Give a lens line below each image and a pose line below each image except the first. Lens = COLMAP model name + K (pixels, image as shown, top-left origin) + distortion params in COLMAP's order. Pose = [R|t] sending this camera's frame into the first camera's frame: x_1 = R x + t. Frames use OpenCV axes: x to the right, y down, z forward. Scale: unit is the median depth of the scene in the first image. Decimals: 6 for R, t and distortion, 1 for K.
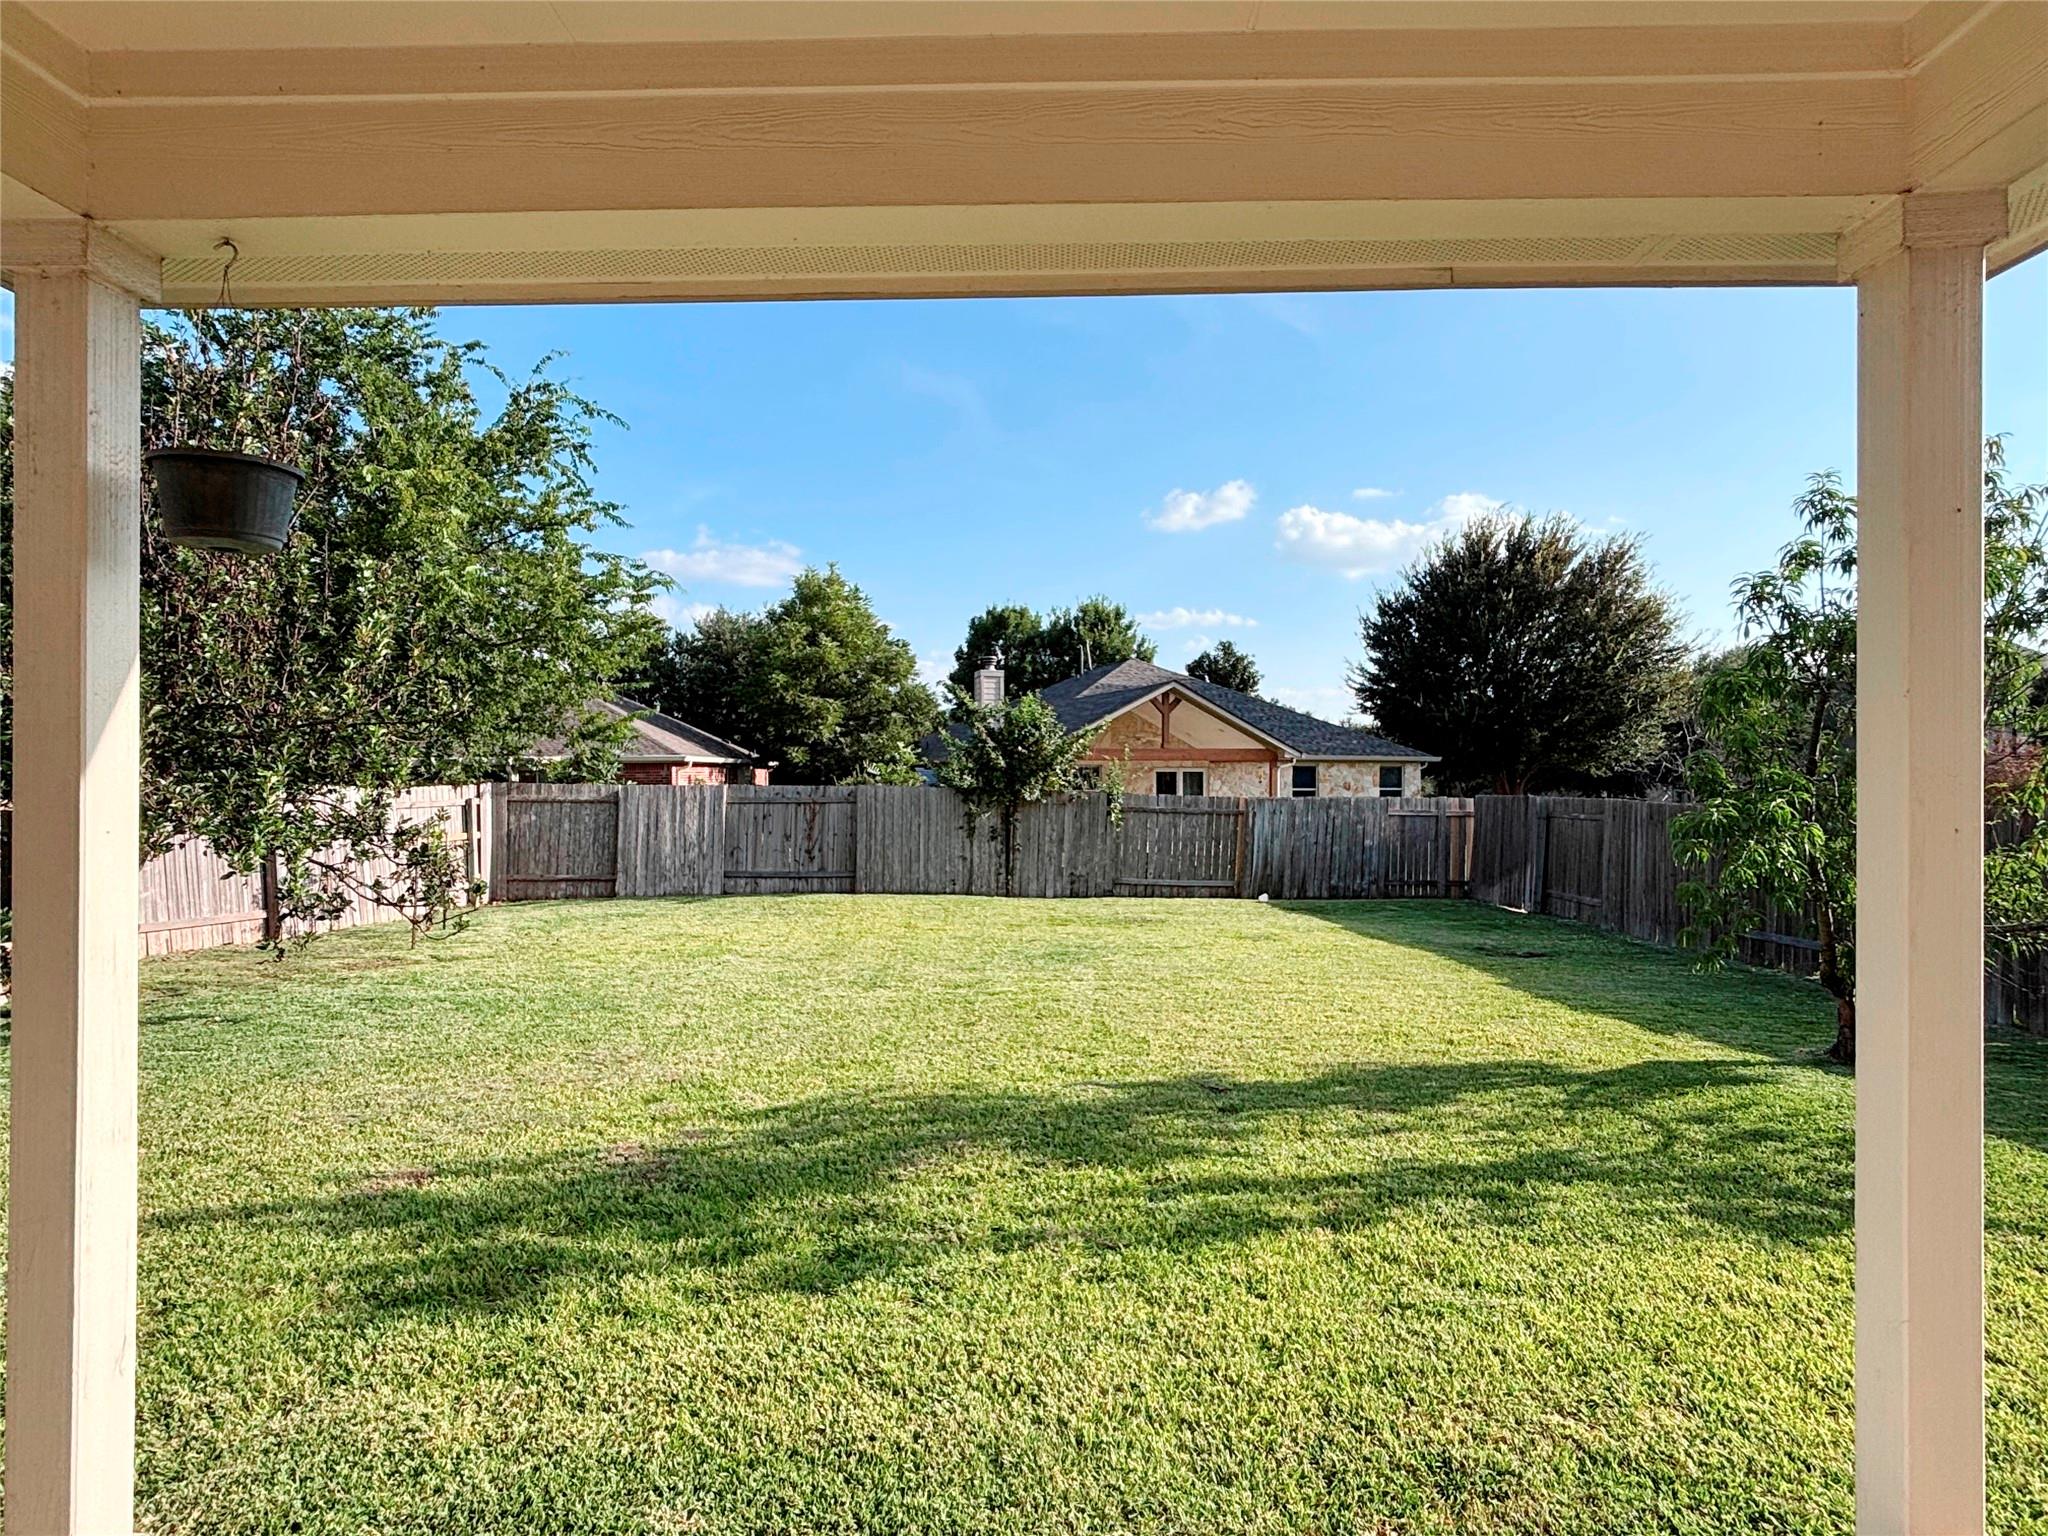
lens RADIAL K [[1169.4, 0, 1020.4], [0, 1169.4, 760.9], [0, 0, 1]] dist [-0.005260, 0.001569]
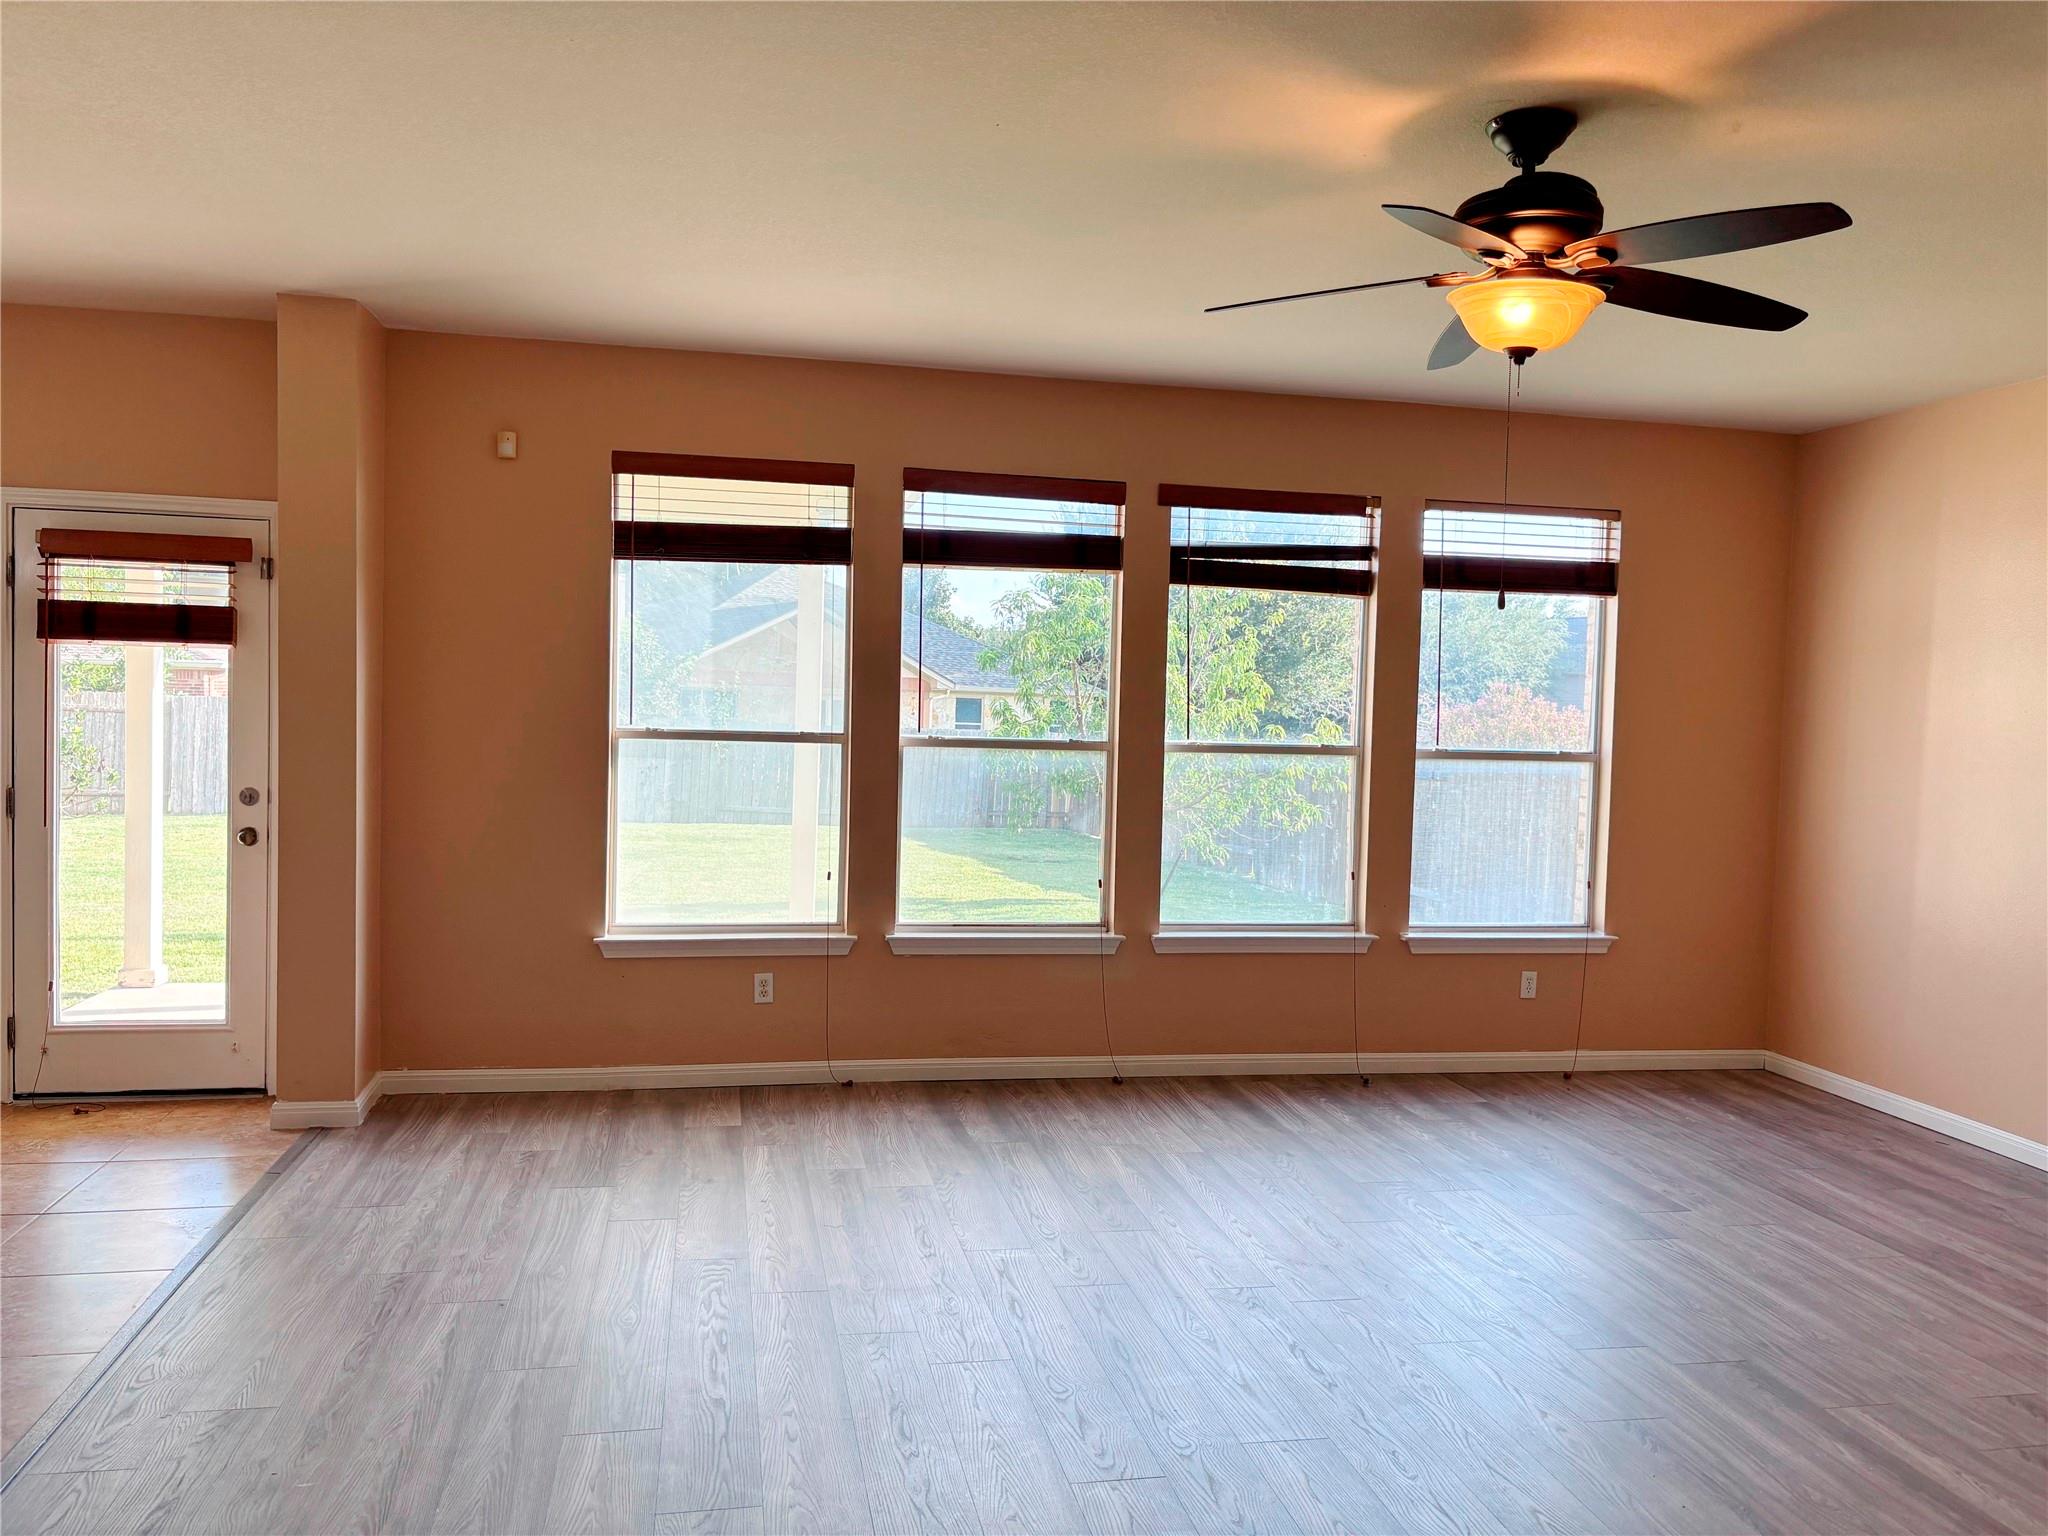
lens RADIAL K [[1563.6, 0, 1028.8], [0, 1563.6, 768.7], [0, 0, 1]] dist [0.014776, -0.004759]
pose [[0.975925, 0.020032, 0.217186, 0.048137], [-0.031524, 0.998273, 0.049580, -0.003601], [-0.215818, -0.055233, 0.974870, -0.339167]]
